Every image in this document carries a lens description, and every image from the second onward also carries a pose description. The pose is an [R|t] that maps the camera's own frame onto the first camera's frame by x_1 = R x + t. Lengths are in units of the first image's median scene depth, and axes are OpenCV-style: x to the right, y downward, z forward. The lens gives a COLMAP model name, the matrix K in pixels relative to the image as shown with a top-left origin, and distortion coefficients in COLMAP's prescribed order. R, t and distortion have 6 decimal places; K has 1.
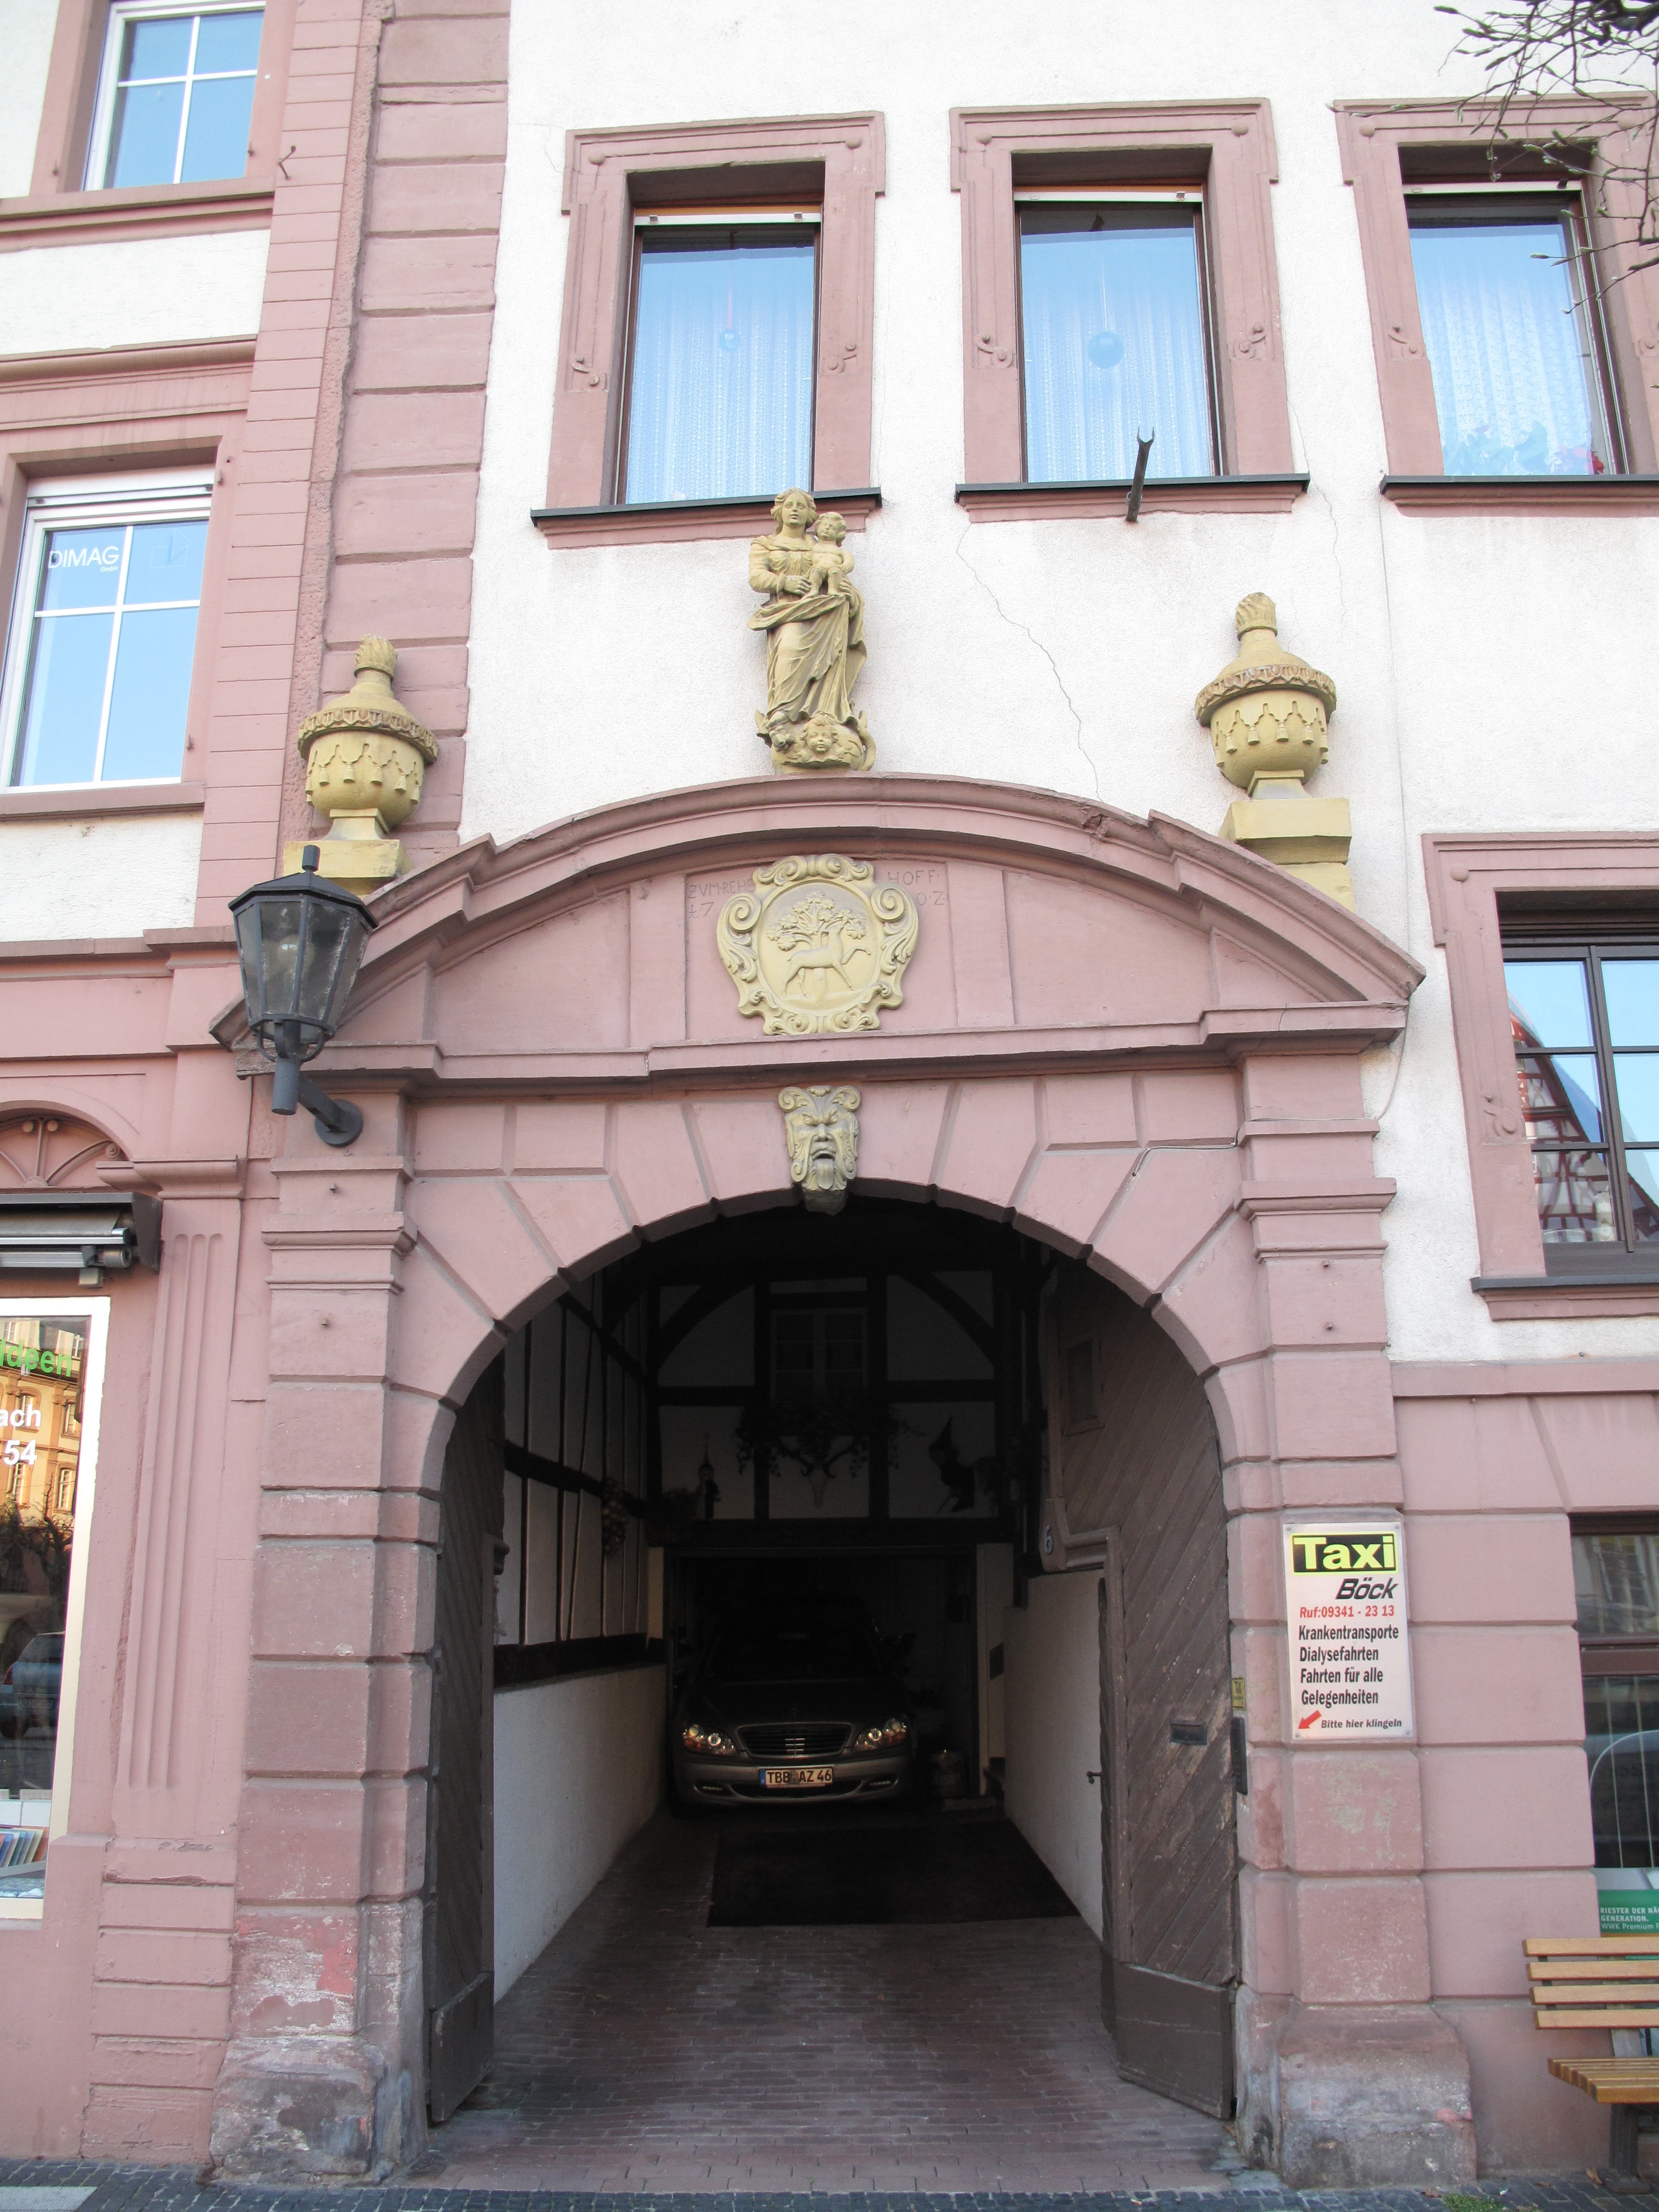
lens RADIAL K [[1856.0, 0, 837.6], [0, 1856.0, 1107.5], [0, 0, 1]] dist [-0.127447, 0.007892]
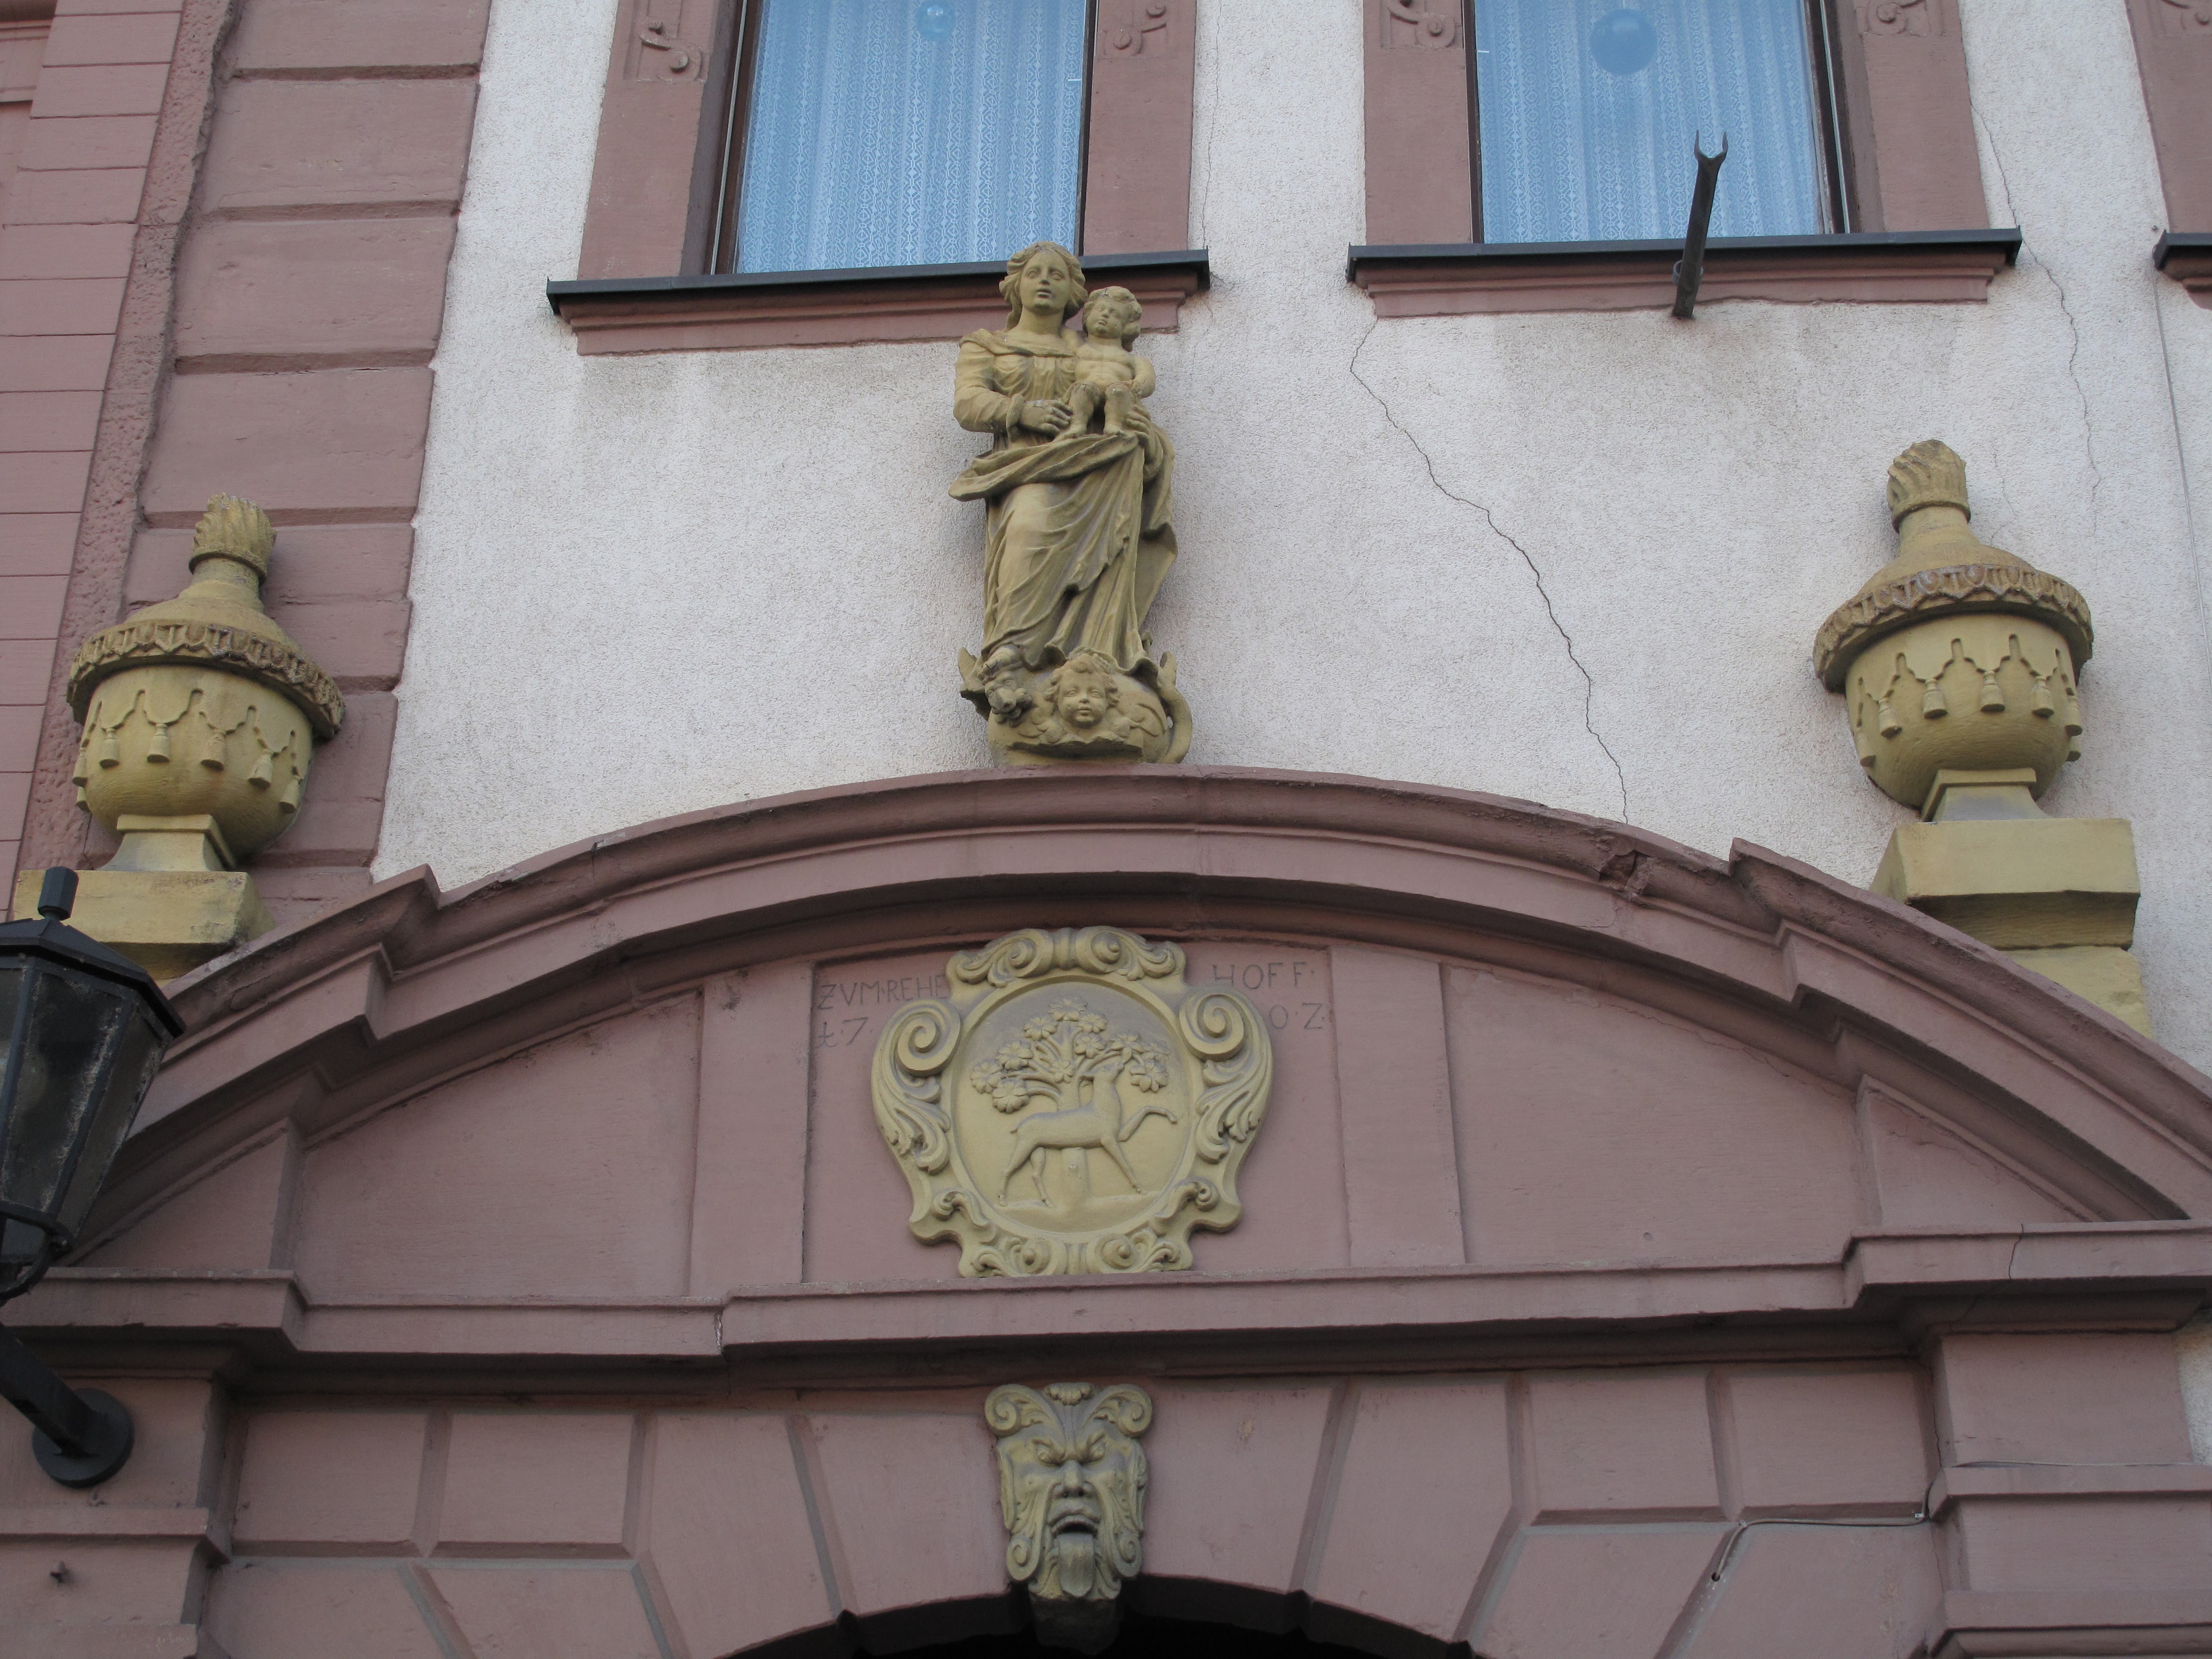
lens RADIAL K [[3178.4, 0, 1094.3], [0, 3178.4, 831.7], [0, 0, 1]] dist [-0.059959, 0.000000]
pose [[0.999807, 0.015665, -0.011878, 0.004479], [-0.017819, 0.977353, -0.210864, 0.021950], [0.008306, 0.211035, 0.977443, 0.144319]]
